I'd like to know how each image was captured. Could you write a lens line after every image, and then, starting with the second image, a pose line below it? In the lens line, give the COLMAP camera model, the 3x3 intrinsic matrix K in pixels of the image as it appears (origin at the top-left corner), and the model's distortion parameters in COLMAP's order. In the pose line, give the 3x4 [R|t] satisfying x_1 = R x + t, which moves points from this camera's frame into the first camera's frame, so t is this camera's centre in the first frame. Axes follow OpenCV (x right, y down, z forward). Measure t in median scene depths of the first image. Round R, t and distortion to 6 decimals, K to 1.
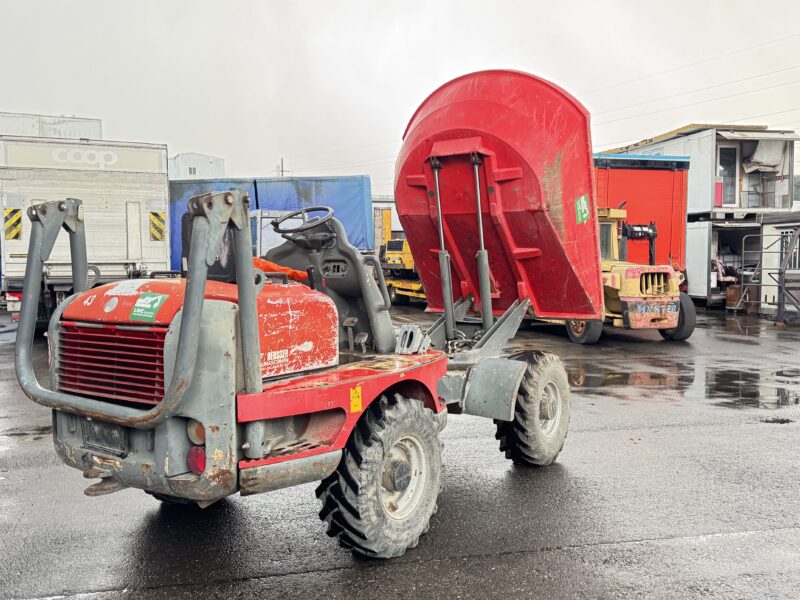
lens RADIAL K [[744.5, 0, 405.6], [0, 744.5, 300.2], [0, 0, 1]] dist [0.153063, -0.292683]
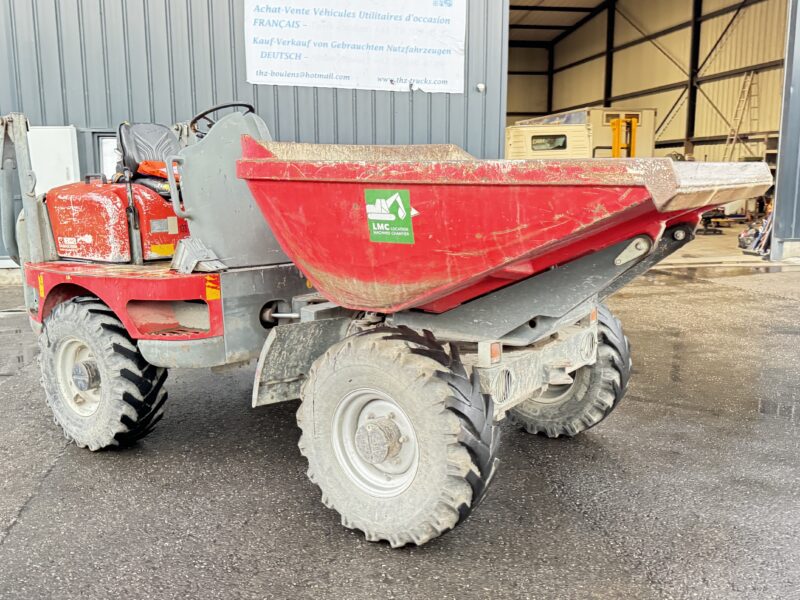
lens RADIAL K [[744.5, 0, 405.6], [0, 744.5, 300.2], [0, 0, 1]] dist [0.153063, -0.292683]
pose [[-0.030758, 0.164736, -0.985858, 1.025984], [-0.042454, 0.985219, 0.165954, -0.059854], [0.998625, 0.046958, -0.023309, 1.526574]]
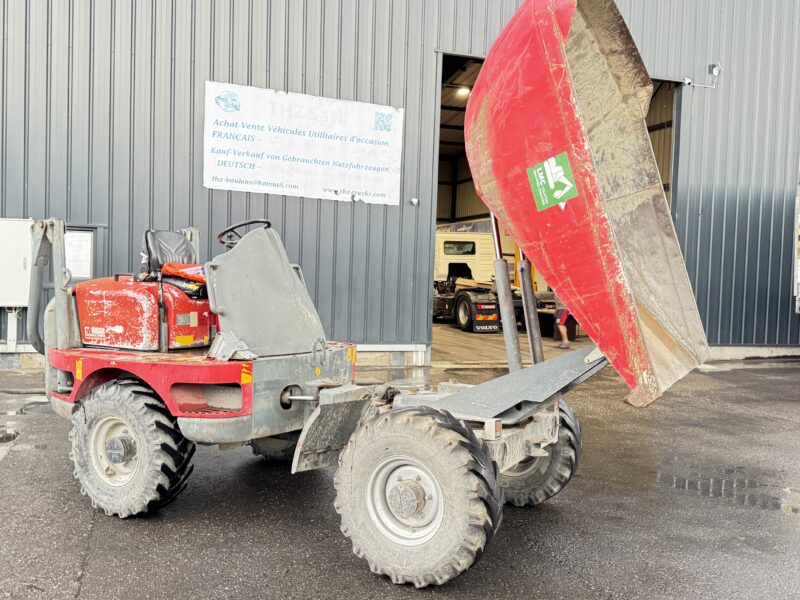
lens RADIAL K [[736.9, 0, 395.5], [0, 736.9, 300.9], [0, 0, 1]] dist [0.185965, -0.404257]
pose [[0.087602, 0.041676, -0.995283, 1.232360], [-0.081046, 0.996110, 0.034577, -0.073789], [0.992853, 0.077635, 0.090638, 1.366936]]
